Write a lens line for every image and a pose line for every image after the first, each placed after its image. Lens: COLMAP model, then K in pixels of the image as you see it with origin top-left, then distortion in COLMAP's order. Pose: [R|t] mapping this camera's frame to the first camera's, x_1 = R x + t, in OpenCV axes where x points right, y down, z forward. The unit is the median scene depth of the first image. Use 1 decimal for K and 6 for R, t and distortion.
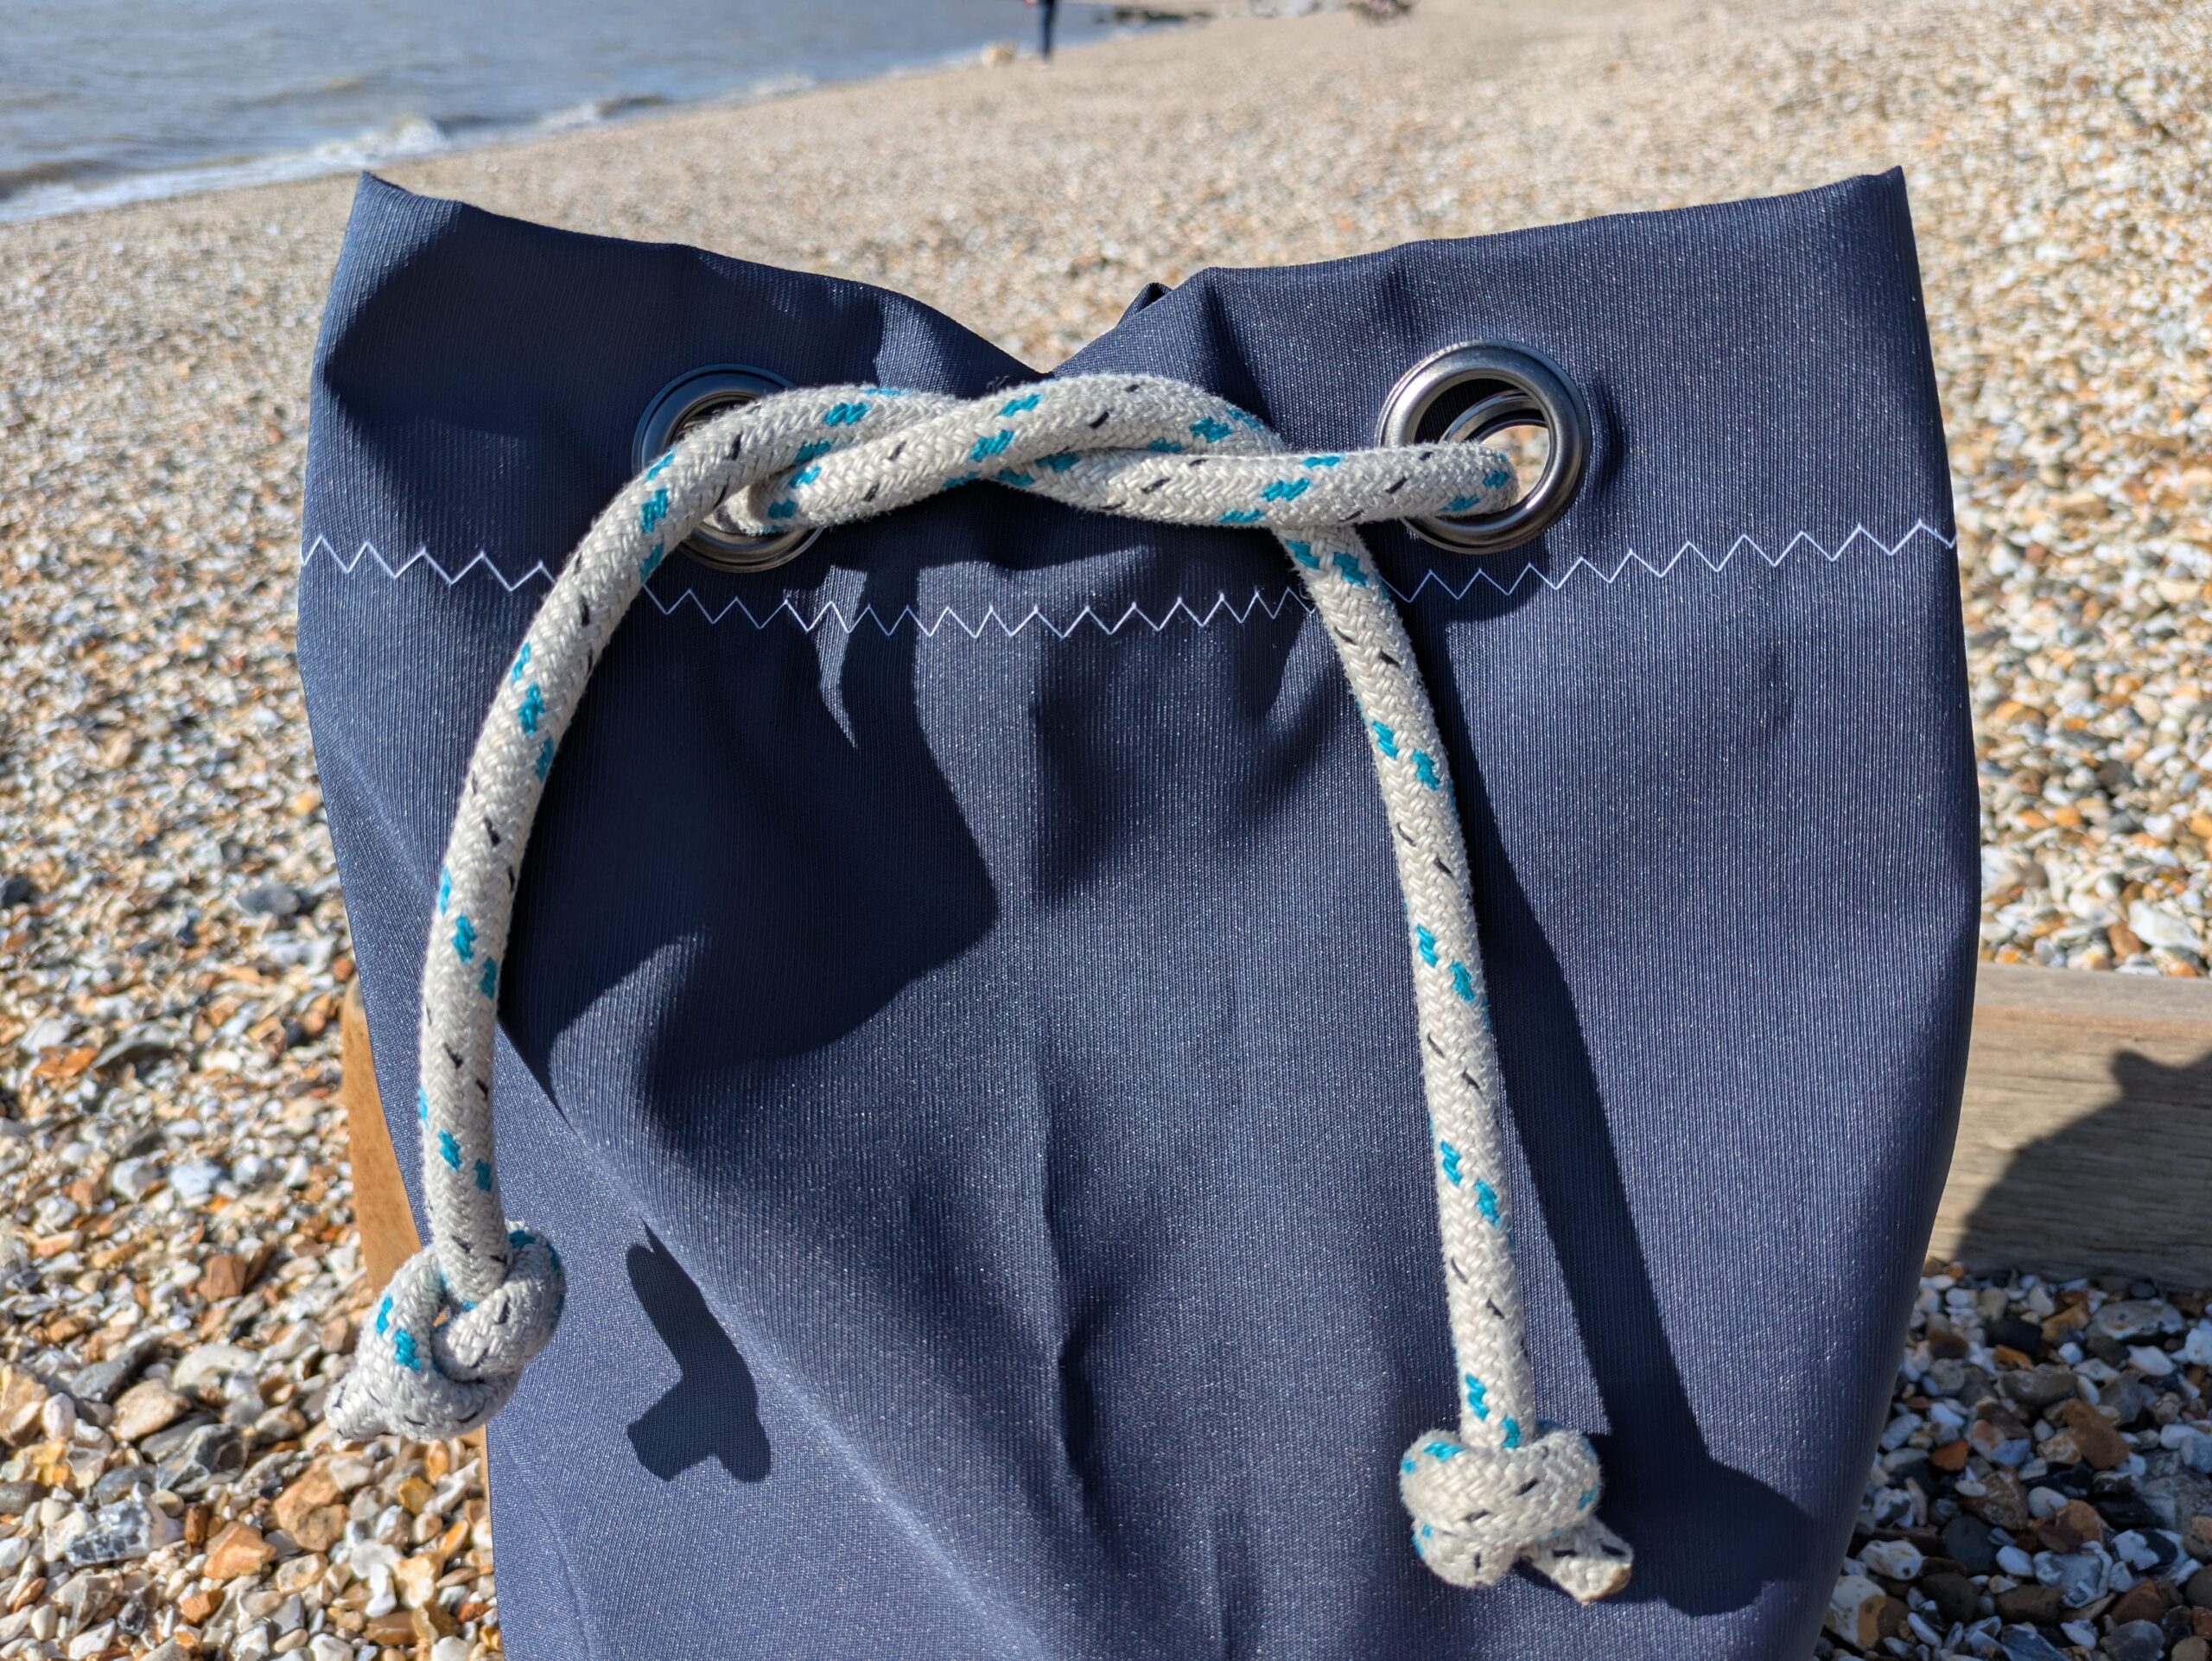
lens RADIAL K [[1691.7, 0, 1127.3], [0, 1691.7, 829.5], [0, 0, 1]] dist [-0.023750, 0.023460]
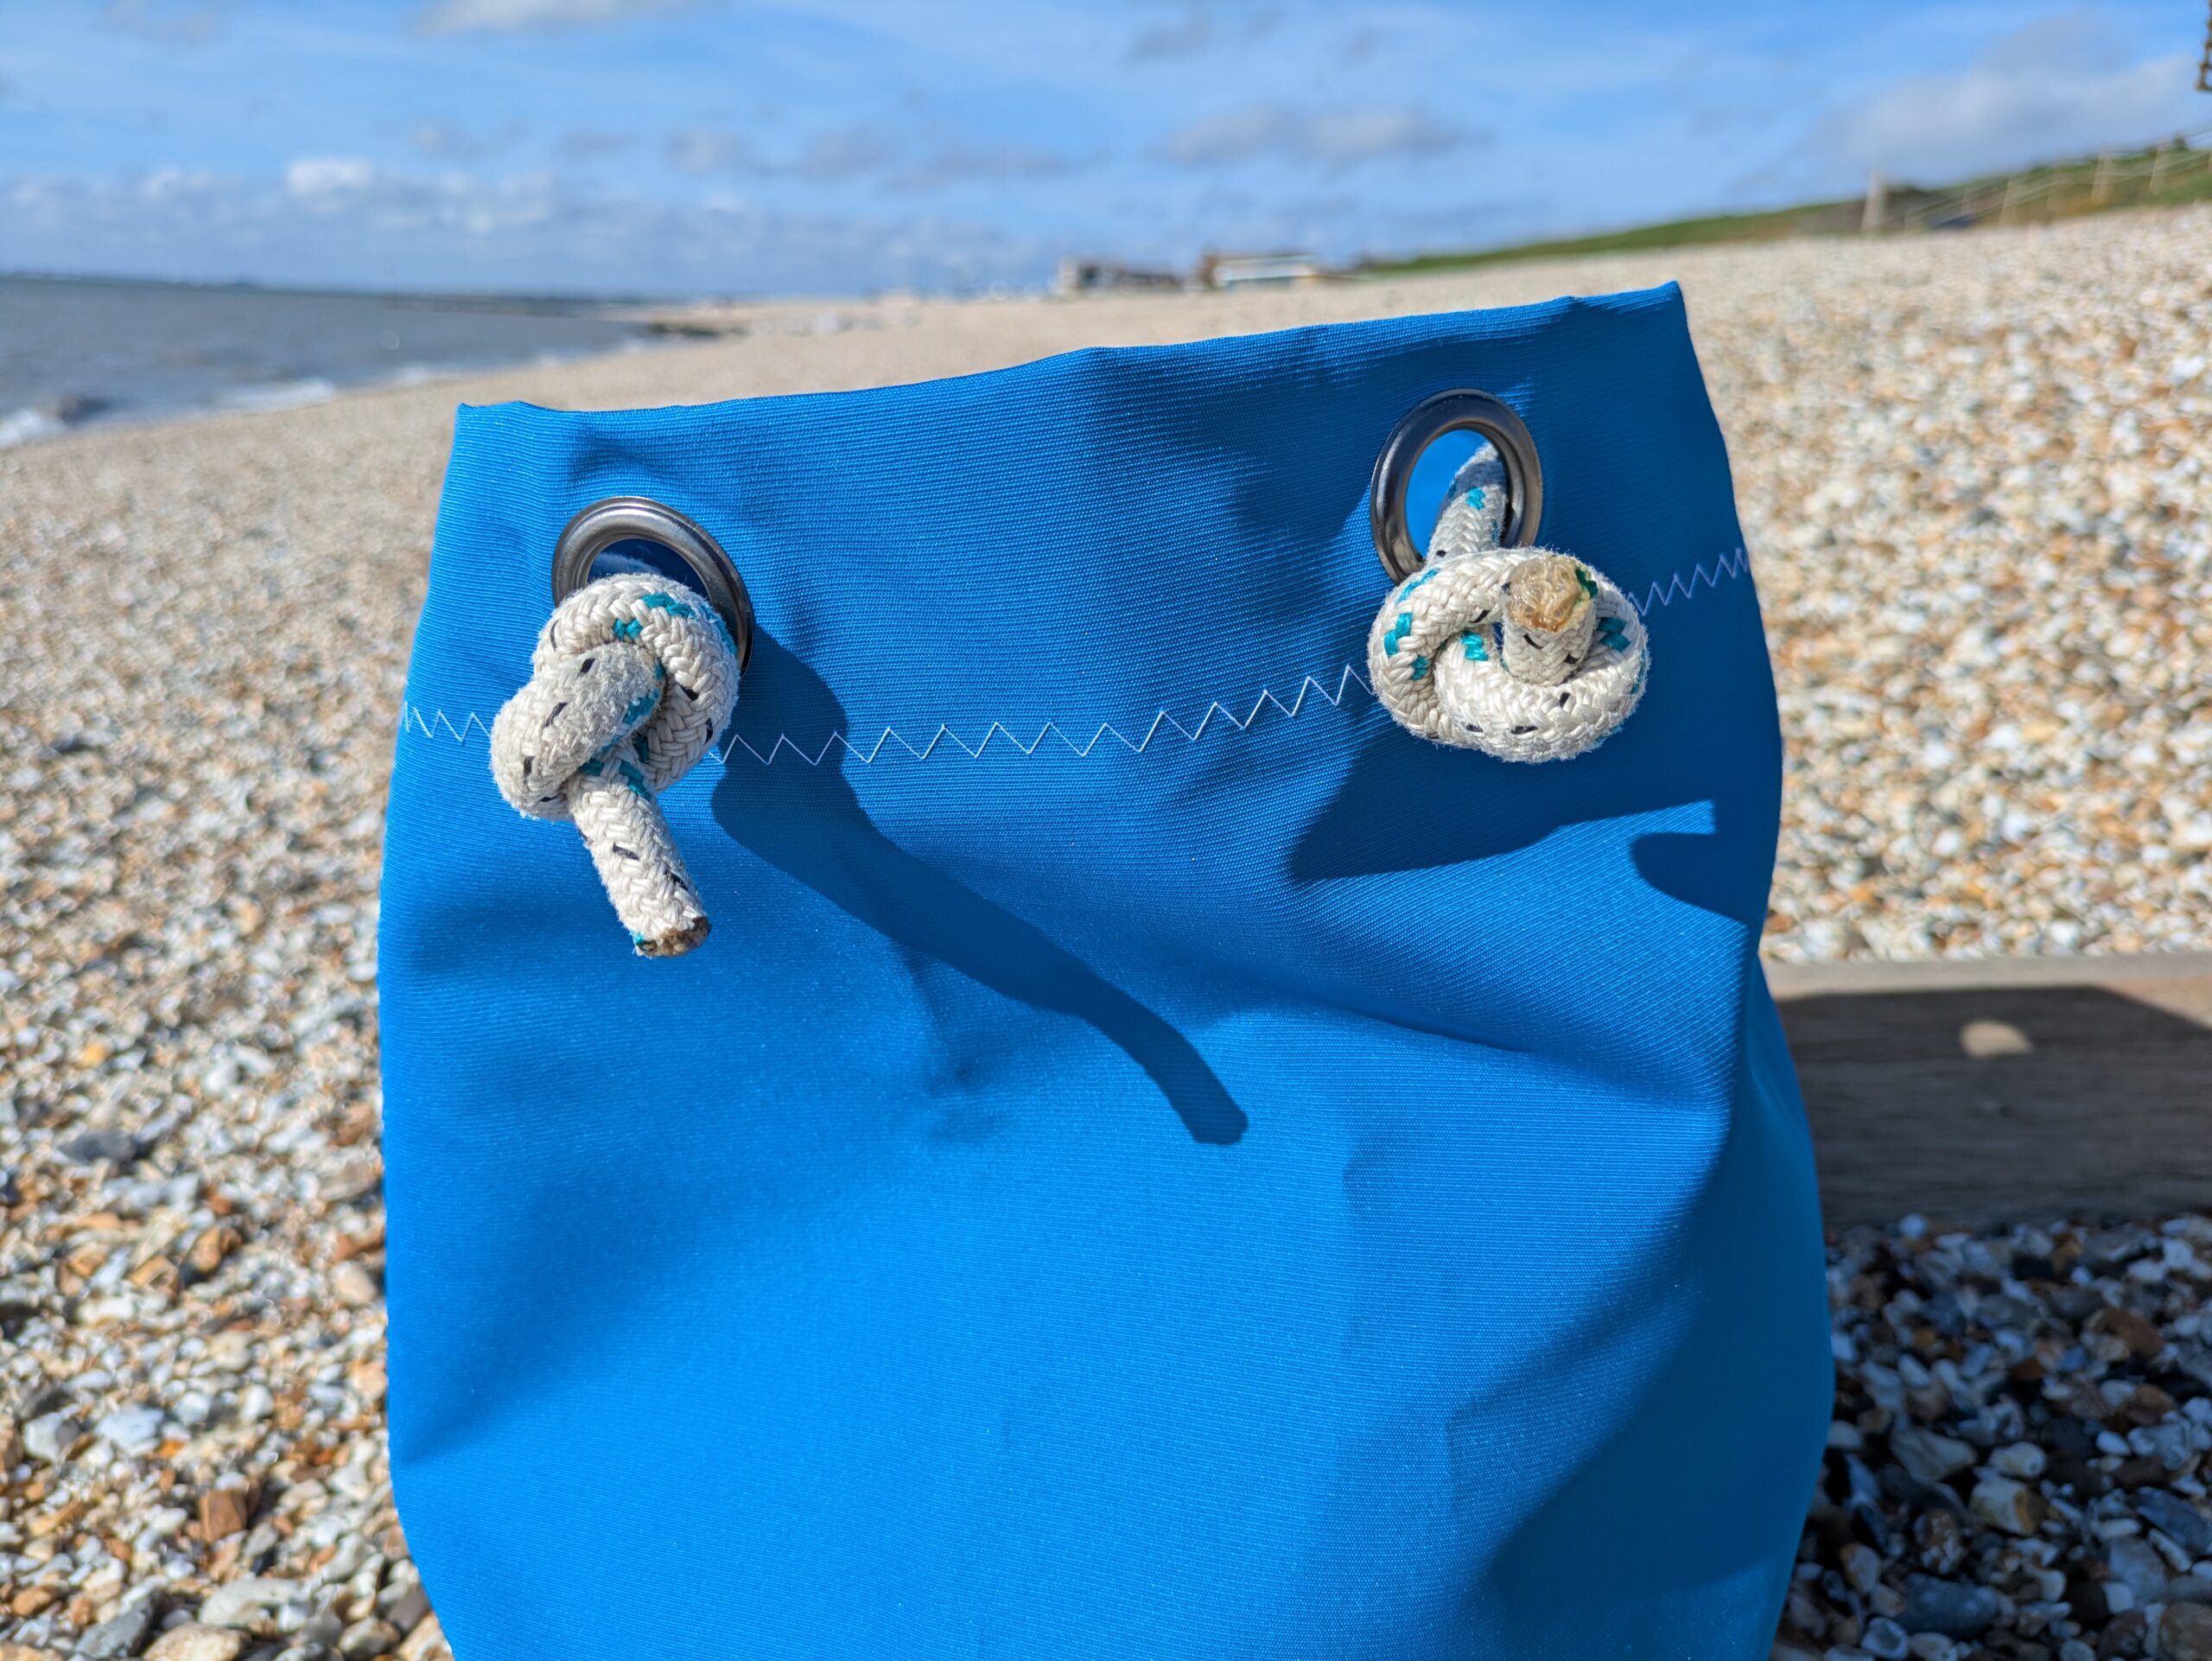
lens RADIAL K [[1701.4, 0, 1062.1], [0, 1701.4, 827.5], [0, 0, 1]] dist [-0.039308, 0.038279]
pose [[0.971581, -0.056765, 0.229800, -0.238473], [0.094614, 0.983025, -0.157197, 0.075133], [-0.216975, 0.174471, 0.960459, -0.017821]]
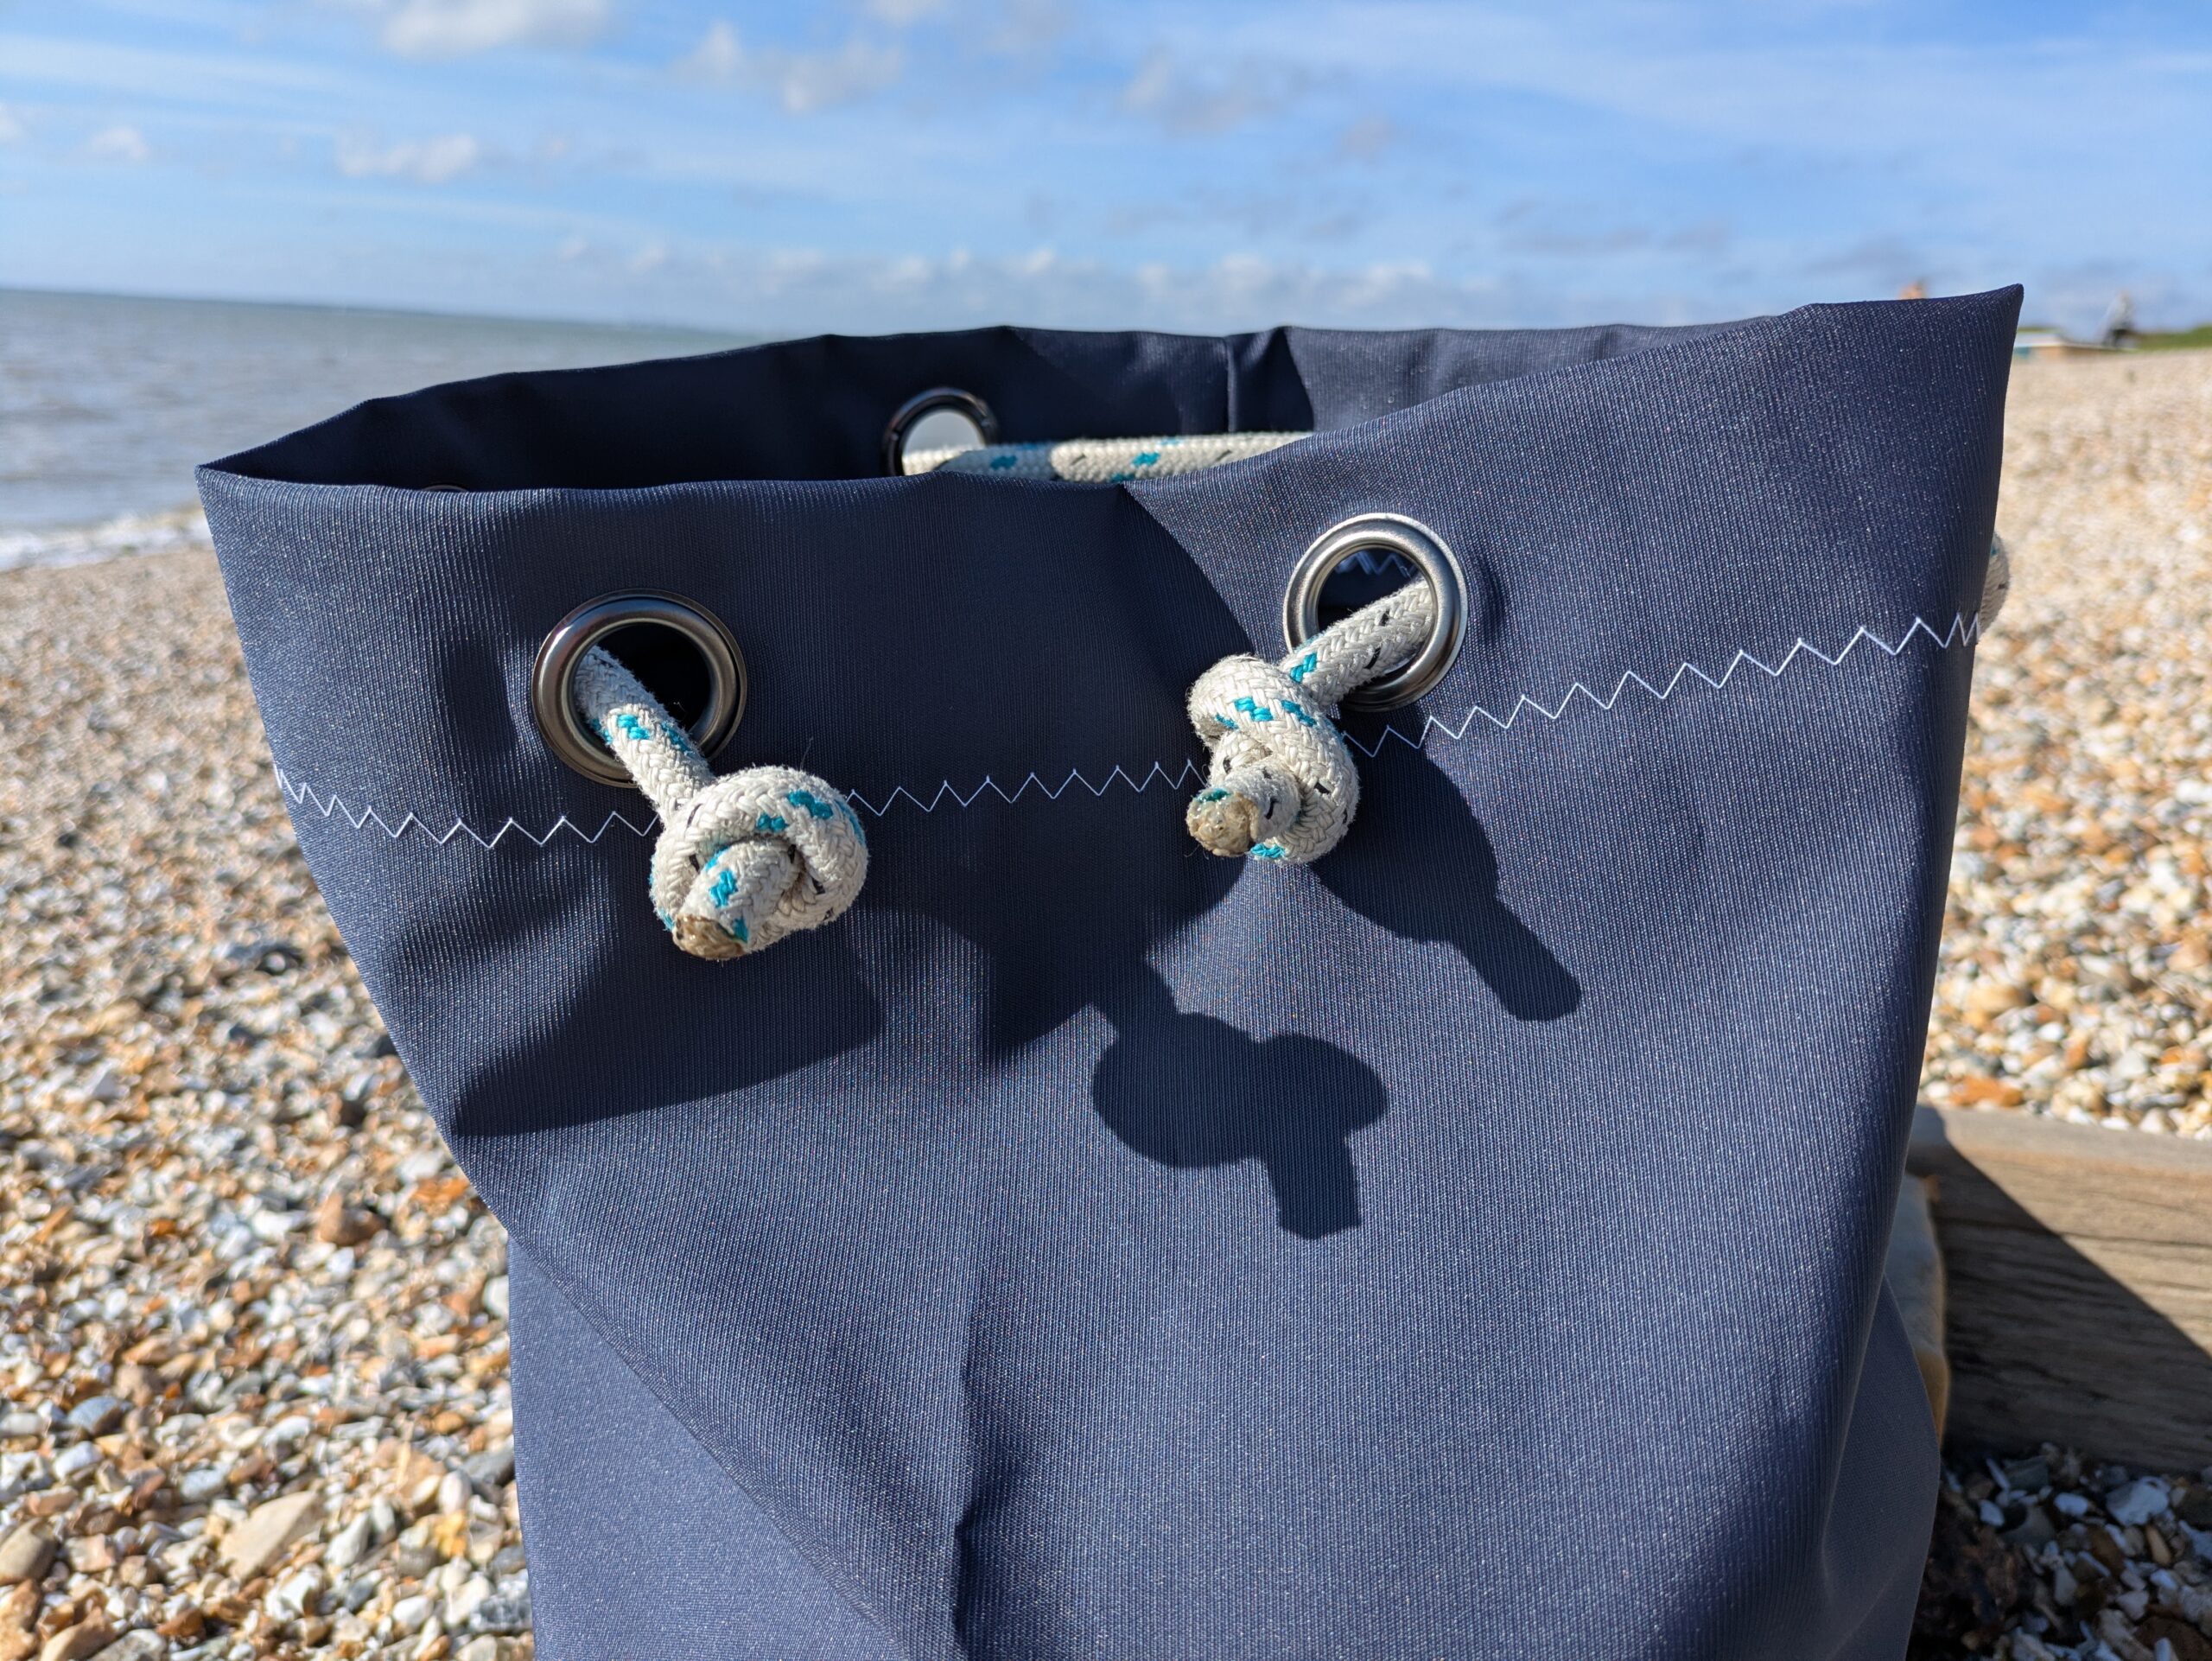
lens RADIAL K [[1690.8, 0, 1089.5], [0, 1690.8, 823.8], [0, 0, 1]] dist [-0.013563, 0.006636]
pose [[0.990491, 0.059902, -0.123852, -0.109682], [-0.083719, 0.976803, -0.197094, 0.089040], [0.109173, 0.205589, 0.972530, -0.035882]]
